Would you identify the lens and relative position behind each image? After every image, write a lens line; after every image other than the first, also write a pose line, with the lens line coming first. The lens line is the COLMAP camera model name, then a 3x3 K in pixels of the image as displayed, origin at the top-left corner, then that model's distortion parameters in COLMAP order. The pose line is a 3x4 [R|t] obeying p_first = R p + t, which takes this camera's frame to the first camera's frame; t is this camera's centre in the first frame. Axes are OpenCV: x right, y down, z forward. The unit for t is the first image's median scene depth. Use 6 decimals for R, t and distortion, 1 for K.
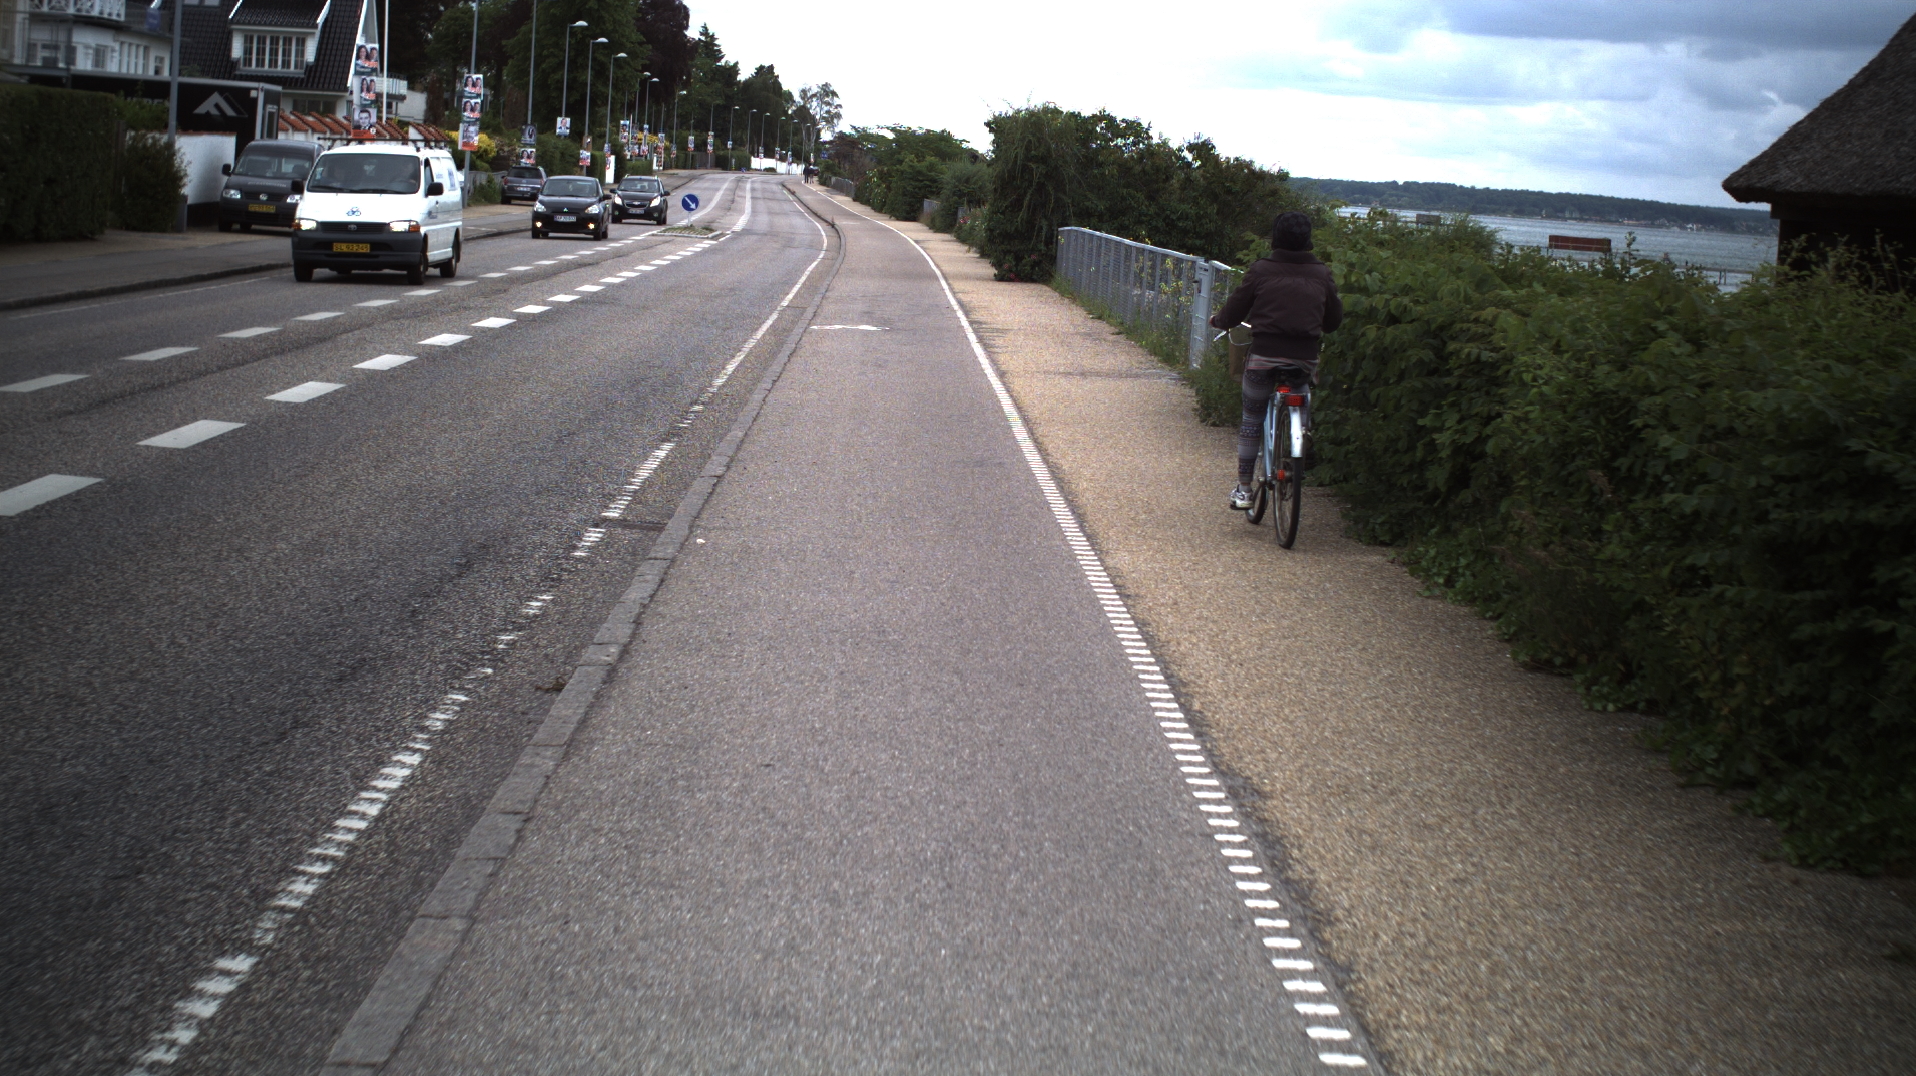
lens RADIAL K [[3225.7, 0, 958.0], [0, 3225.7, 538.0], [0, 0, 1]] dist [-0.277214, 0.253714]
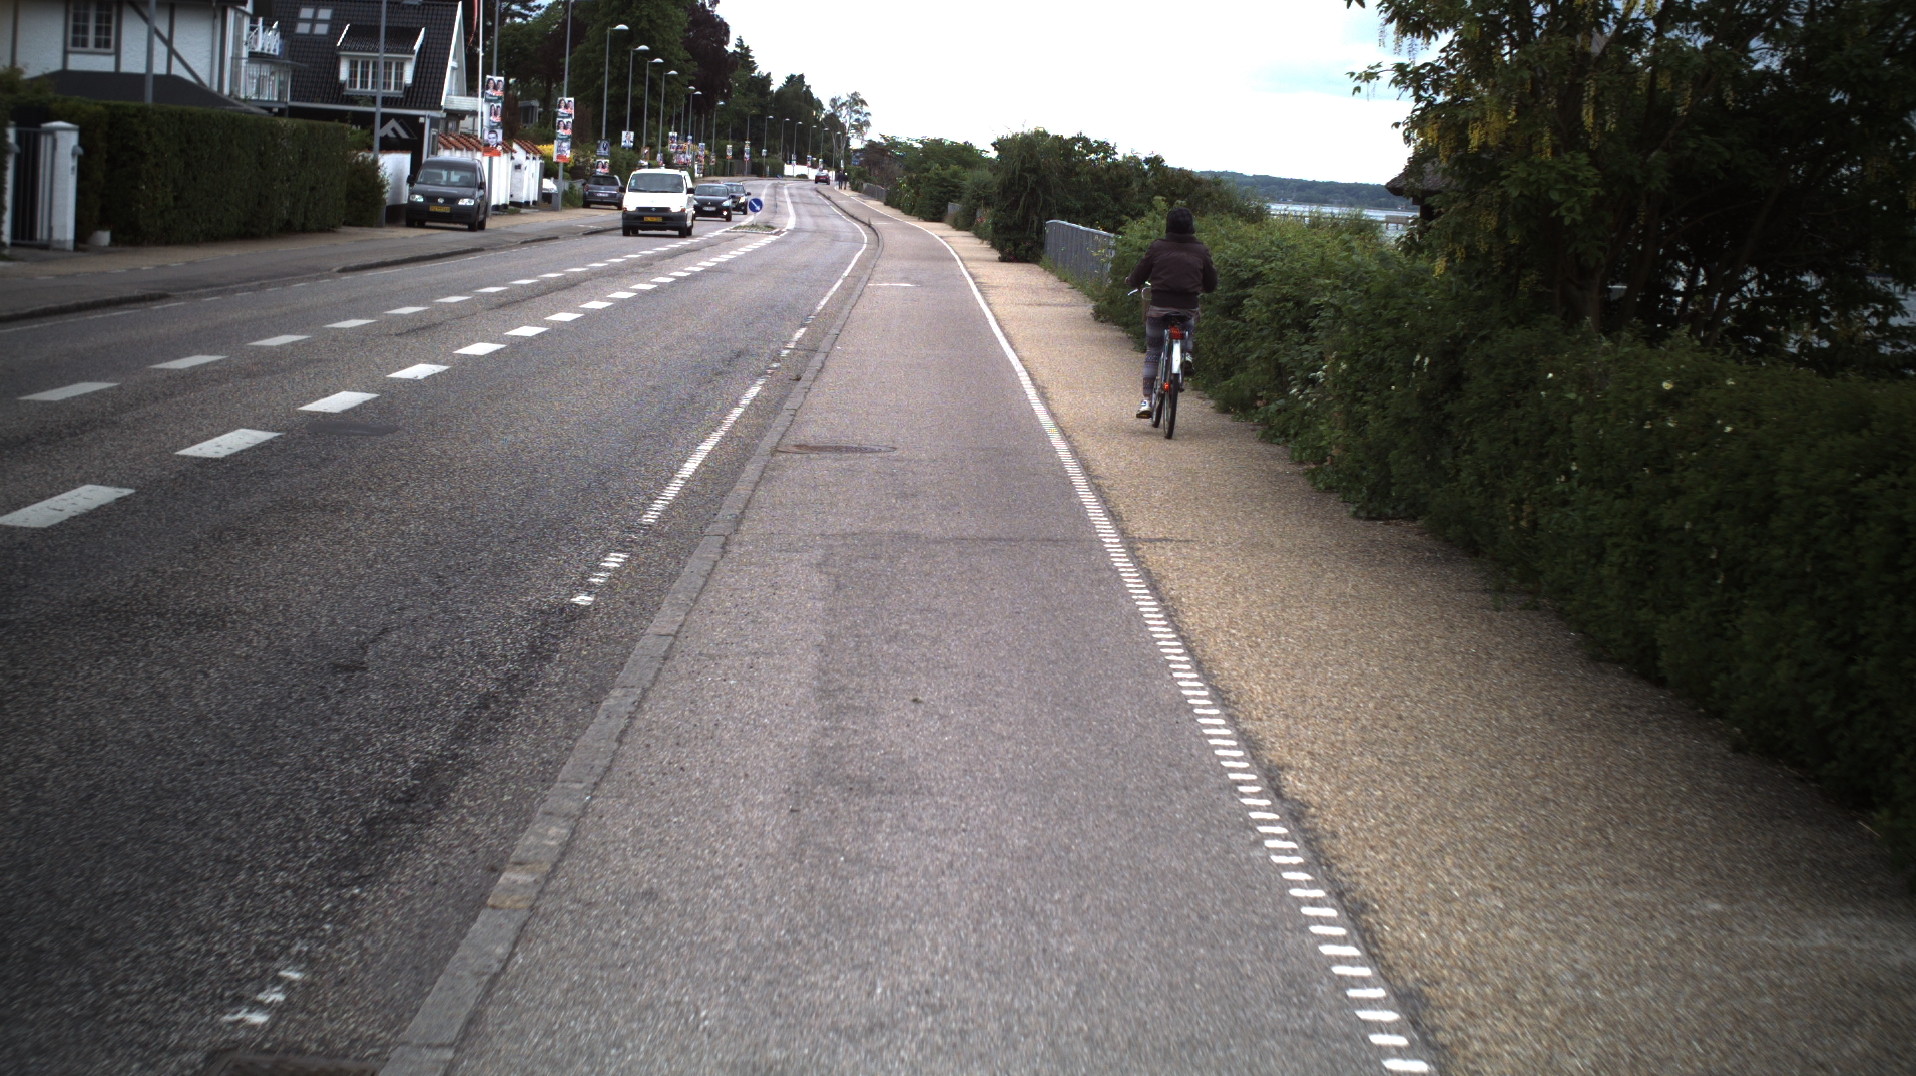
lens RADIAL K [[3225.7, 0, 958.0], [0, 3225.7, 538.0], [0, 0, 1]] dist [-0.277214, 0.253714]
pose [[0.999955, -0.003440, -0.008862, 0.004546], [0.003426, 0.999993, -0.001662, 0.027439], [0.008868, 0.001631, 0.999959, -0.248741]]
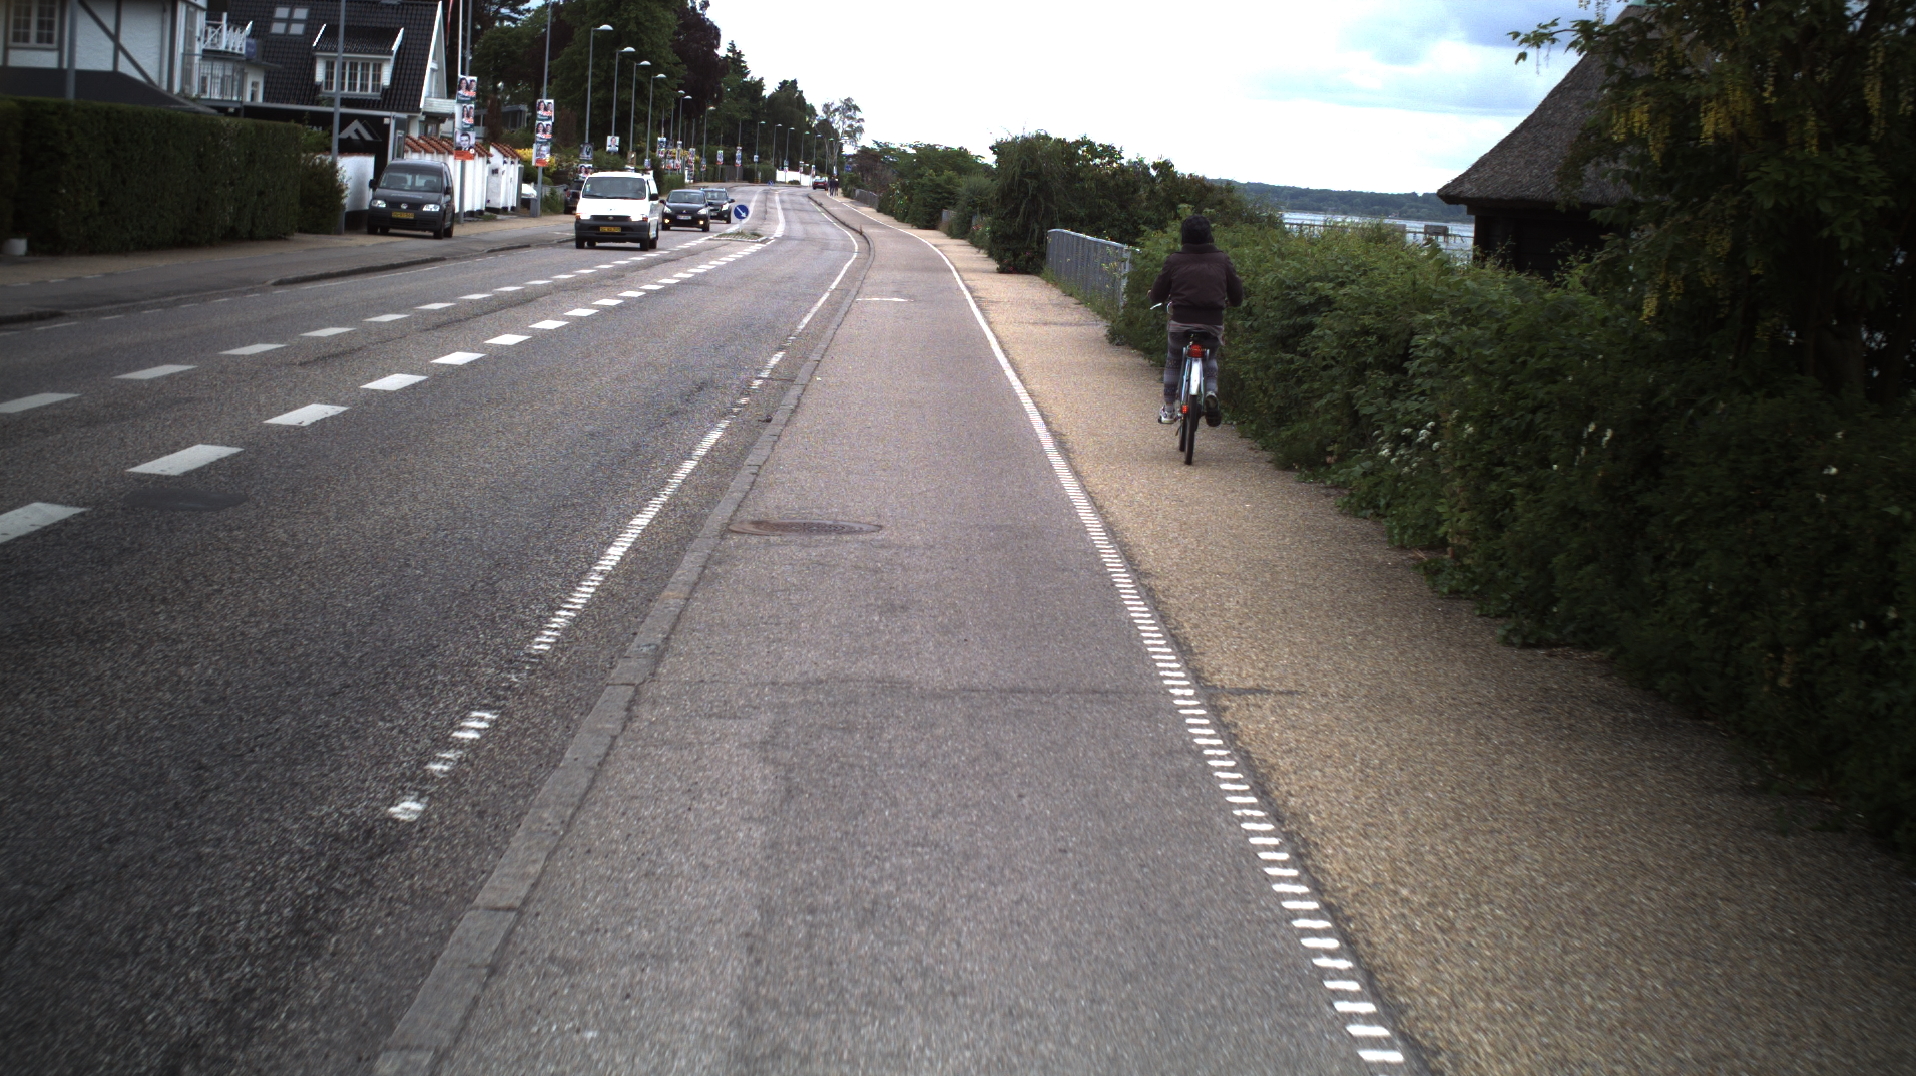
lens RADIAL K [[3225.7, 0, 958.0], [0, 3225.7, 538.0], [0, 0, 1]] dist [-0.277214, 0.253714]
pose [[0.999978, -0.000951, -0.006522, 0.003283], [0.000926, 0.999993, -0.003749, 0.020725], [0.006526, 0.003743, 0.999972, -0.186808]]
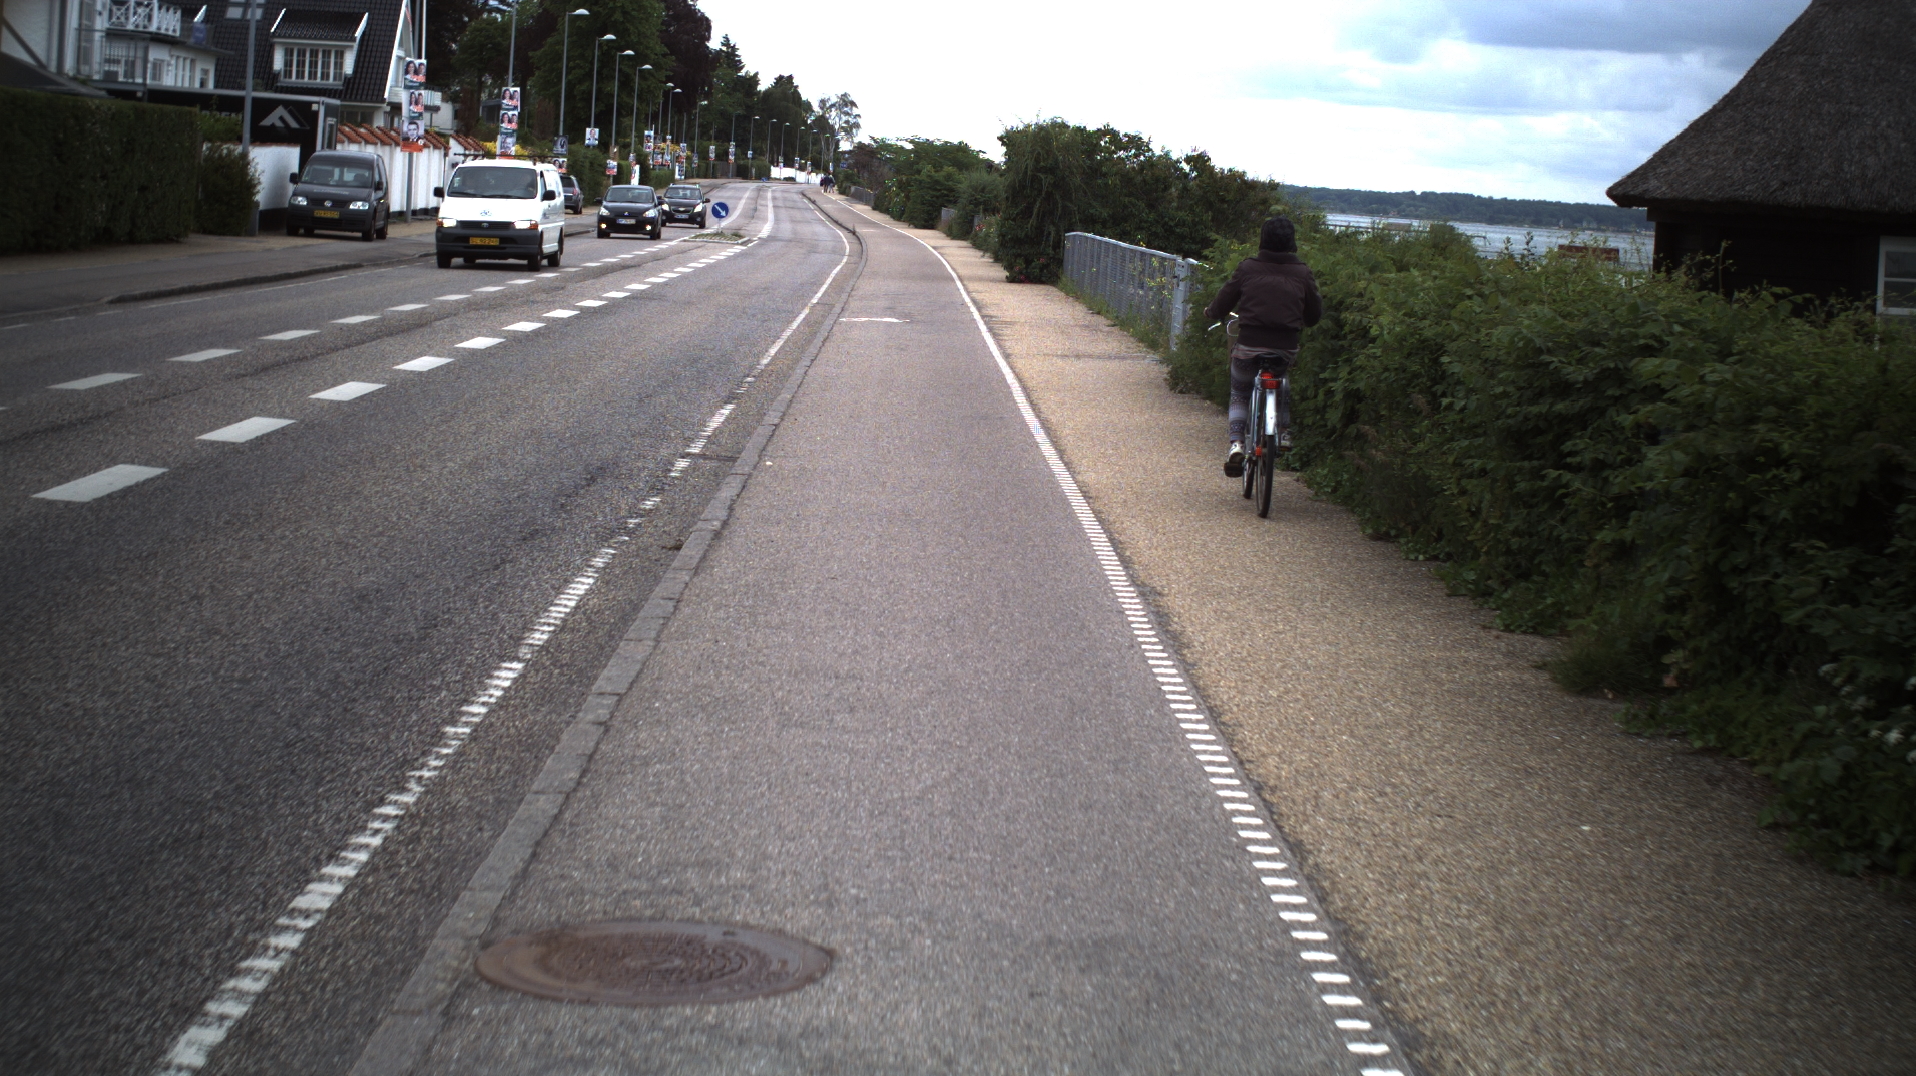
lens RADIAL K [[3225.7, 0, 958.0], [0, 3225.7, 538.0], [0, 0, 1]] dist [-0.277214, 0.253714]
pose [[0.999984, 0.001844, -0.005422, 0.000882], [-0.001860, 0.999994, -0.002952, 0.007040], [0.005416, 0.002962, 0.999981, -0.062274]]
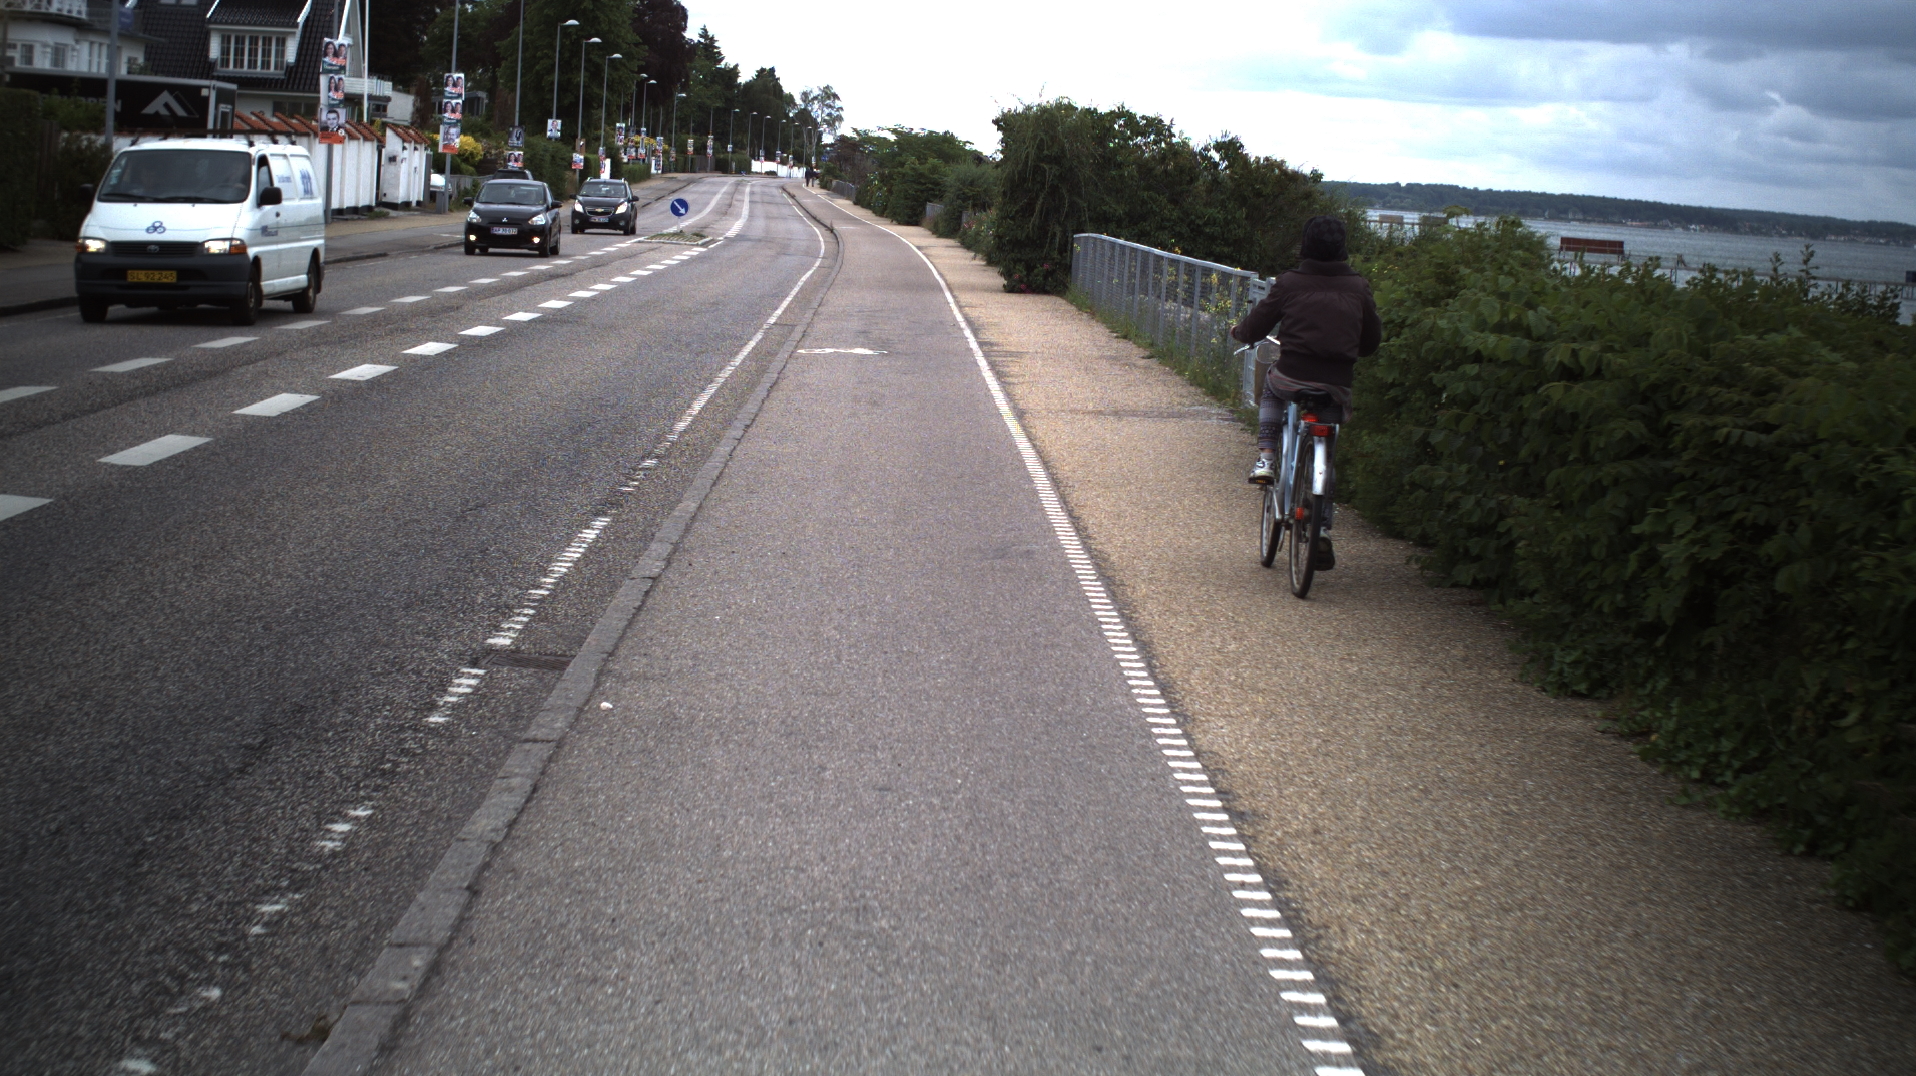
lens RADIAL K [[3225.7, 0, 958.0], [0, 3225.7, 538.0], [0, 0, 1]] dist [-0.277214, 0.253714]
pose [[0.999995, -0.002829, -0.001058, -0.000709], [0.002828, 0.999996, -0.000919, -0.006825], [0.001061, 0.000916, 0.999999, 0.062234]]
